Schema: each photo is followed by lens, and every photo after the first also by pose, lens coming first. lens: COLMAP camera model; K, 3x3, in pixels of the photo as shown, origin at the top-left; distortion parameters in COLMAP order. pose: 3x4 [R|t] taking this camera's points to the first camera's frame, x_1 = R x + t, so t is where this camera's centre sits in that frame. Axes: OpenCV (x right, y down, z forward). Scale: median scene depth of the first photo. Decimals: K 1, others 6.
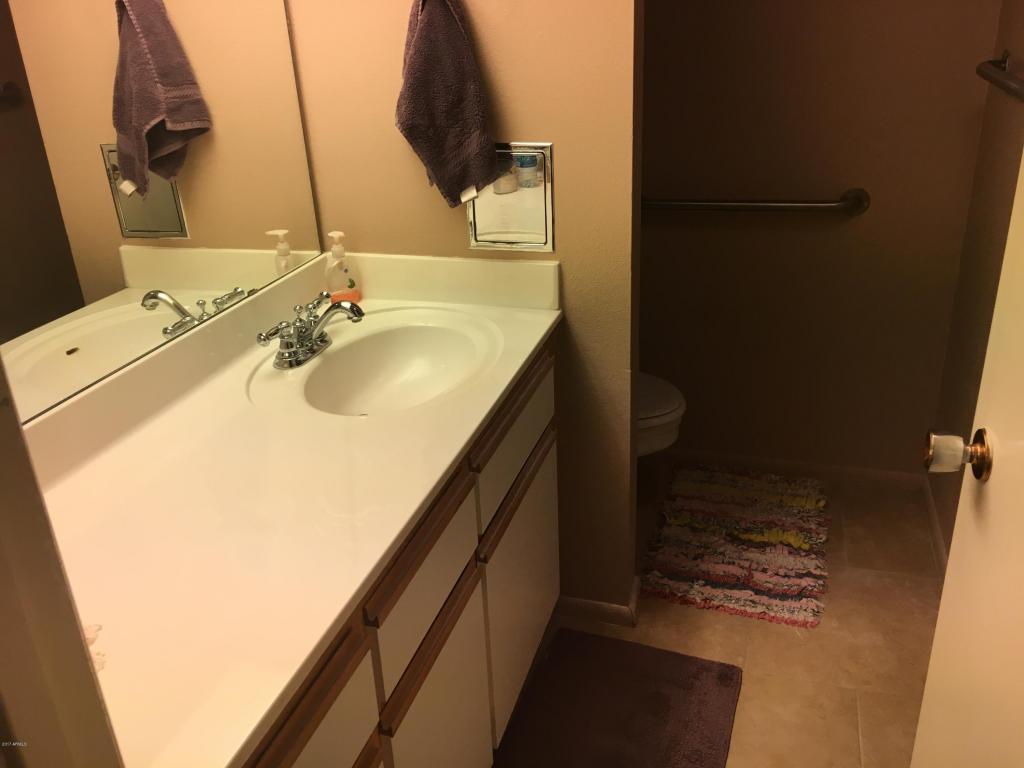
lens RADIAL K [[875.5, 0, 511.7], [0, 875.5, 384.0], [0, 0, 1]] dist [0.070456, -0.086558]
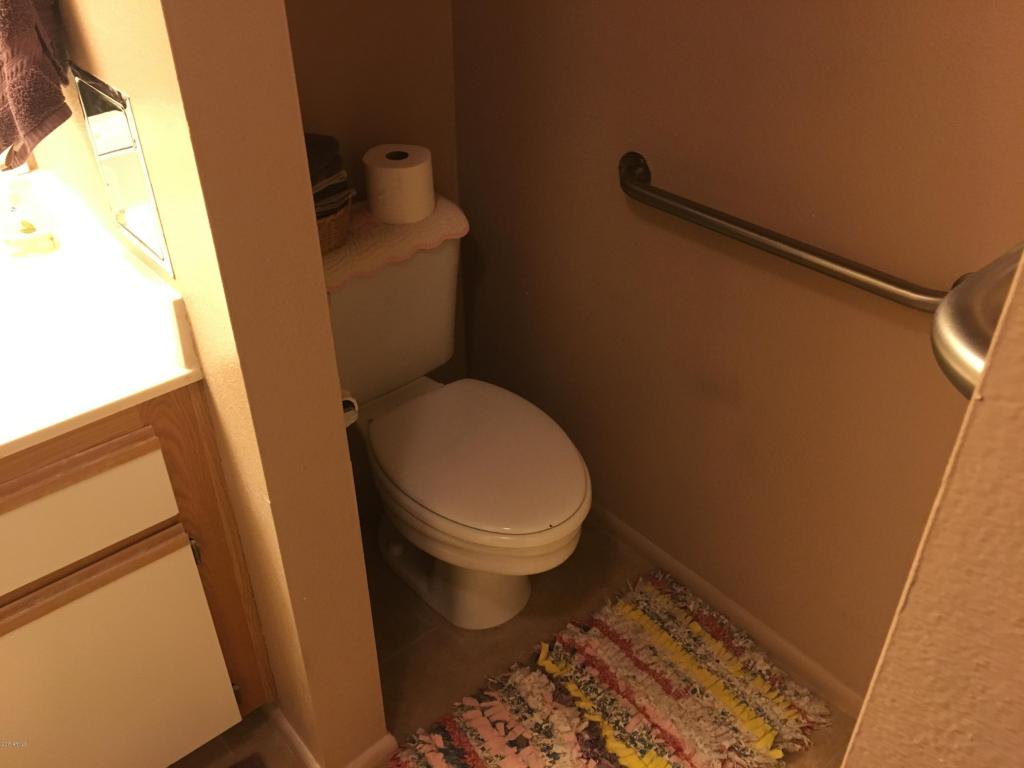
lens RADIAL K [[875.5, 0, 512.6], [0, 875.5, 382.4], [0, 0, 1]] dist [0.070456, -0.086558]
pose [[0.844829, 0.345866, -0.408216, 0.347017], [-0.258133, 0.931783, 0.255241, -0.202928], [0.468648, -0.110261, 0.876477, 0.399348]]
